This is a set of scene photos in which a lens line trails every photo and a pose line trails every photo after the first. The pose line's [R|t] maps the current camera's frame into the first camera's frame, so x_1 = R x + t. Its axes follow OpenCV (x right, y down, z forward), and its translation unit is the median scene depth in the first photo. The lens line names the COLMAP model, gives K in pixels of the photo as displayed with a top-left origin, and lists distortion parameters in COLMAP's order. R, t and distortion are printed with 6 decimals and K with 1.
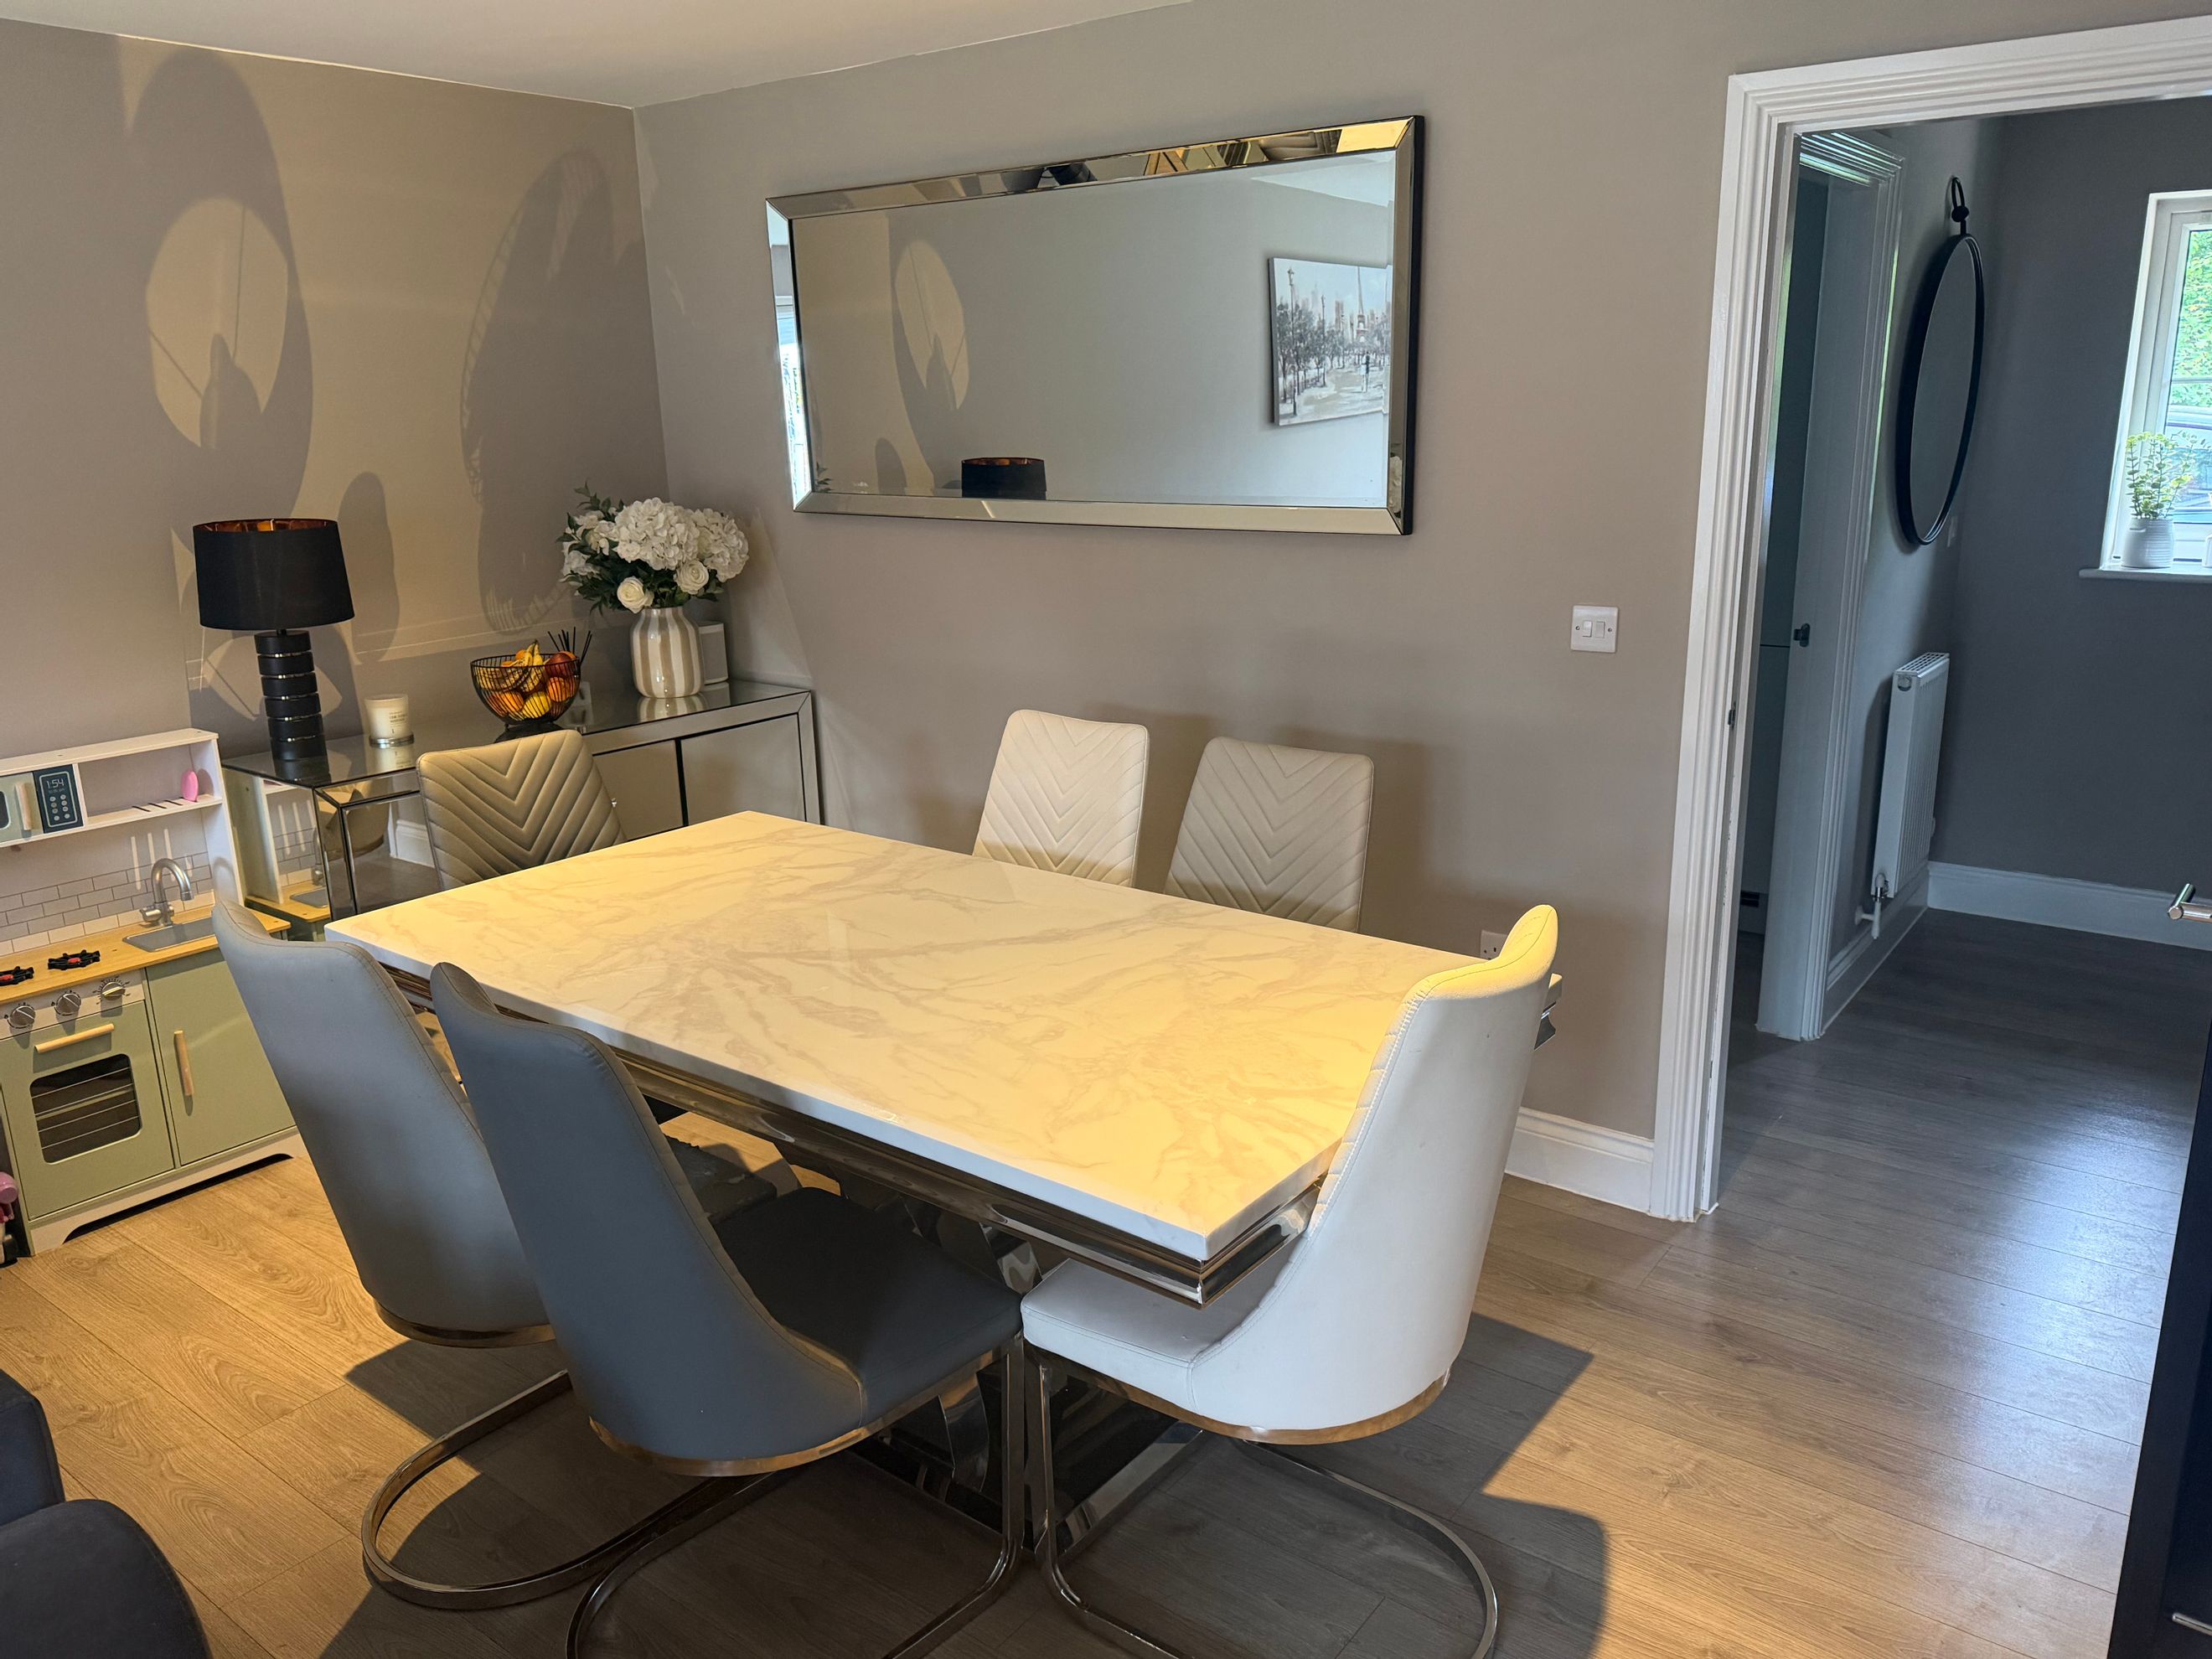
lens RADIAL K [[1649.2, 0, 1122.0], [0, 1649.2, 835.3], [0, 0, 1]] dist [0.012853, 0.017031]
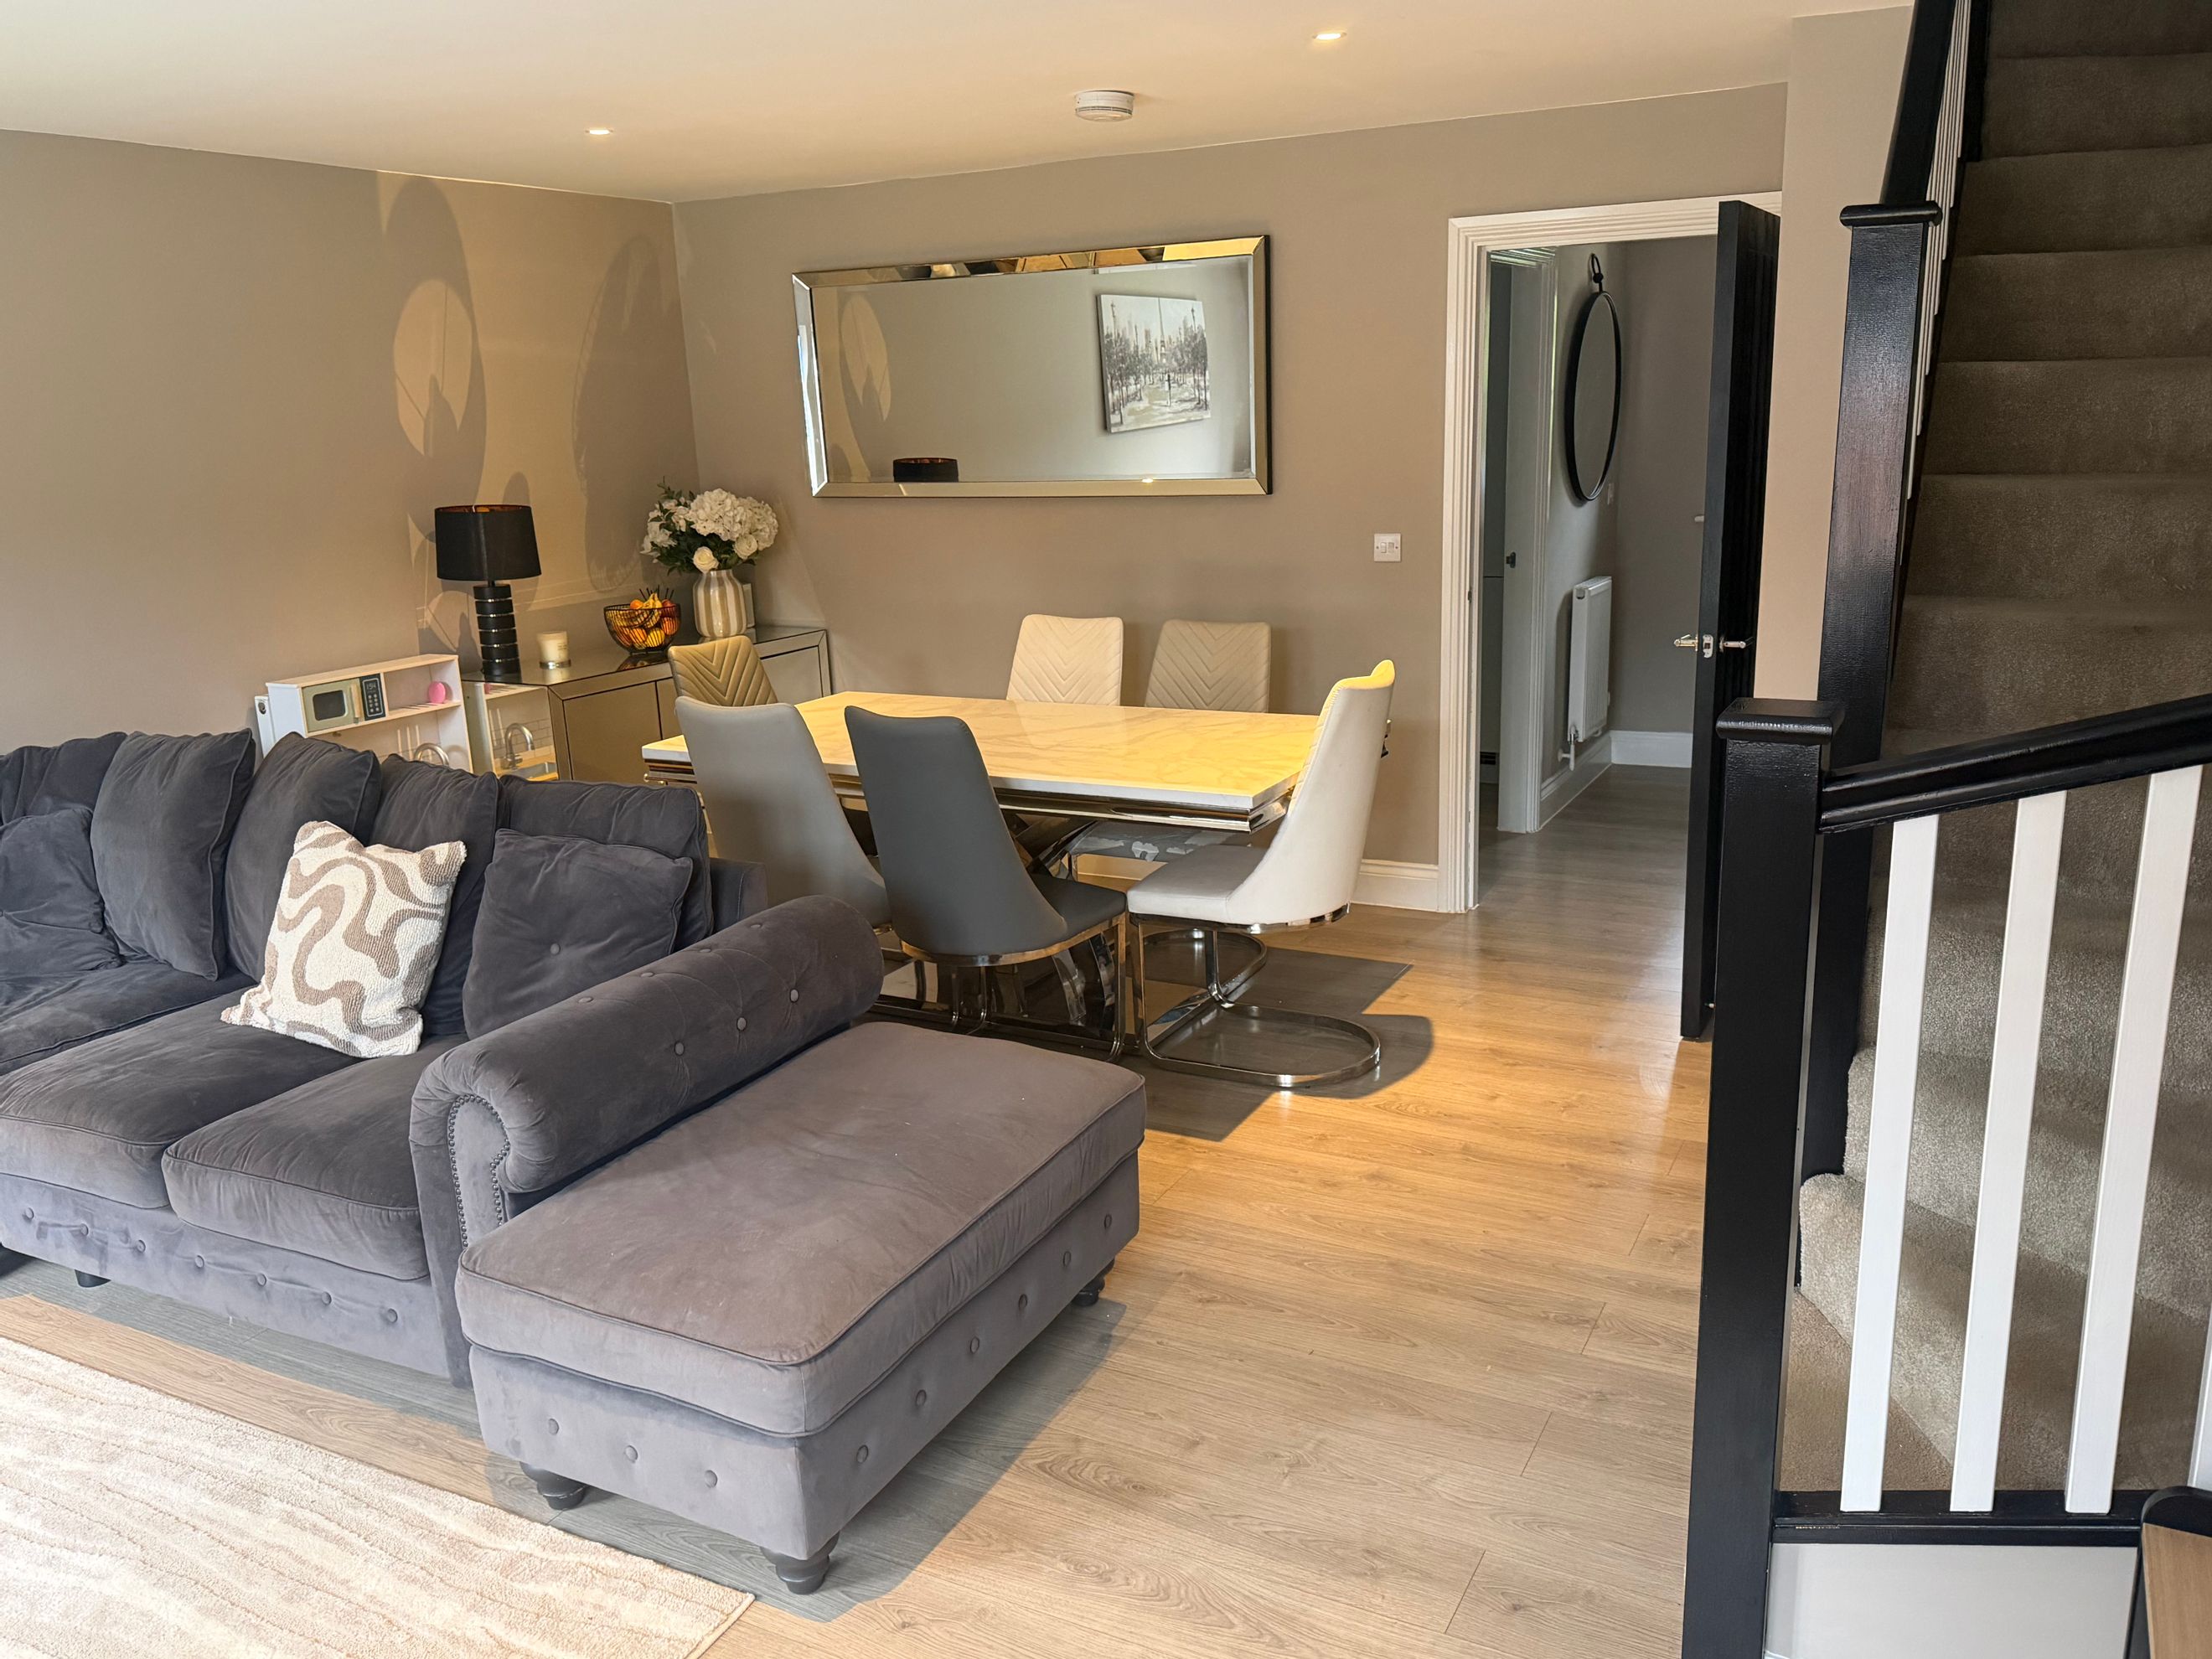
lens RADIAL K [[1723.4, 0, 1109.2], [0, 1723.4, 841.3], [0, 0, 1]] dist [0.091478, -0.015649]
pose [[0.988092, -0.053211, 0.144369, -0.188070], [0.055207, 0.998426, -0.009854, 0.125709], [-0.143618, 0.017707, 0.989475, -0.493972]]
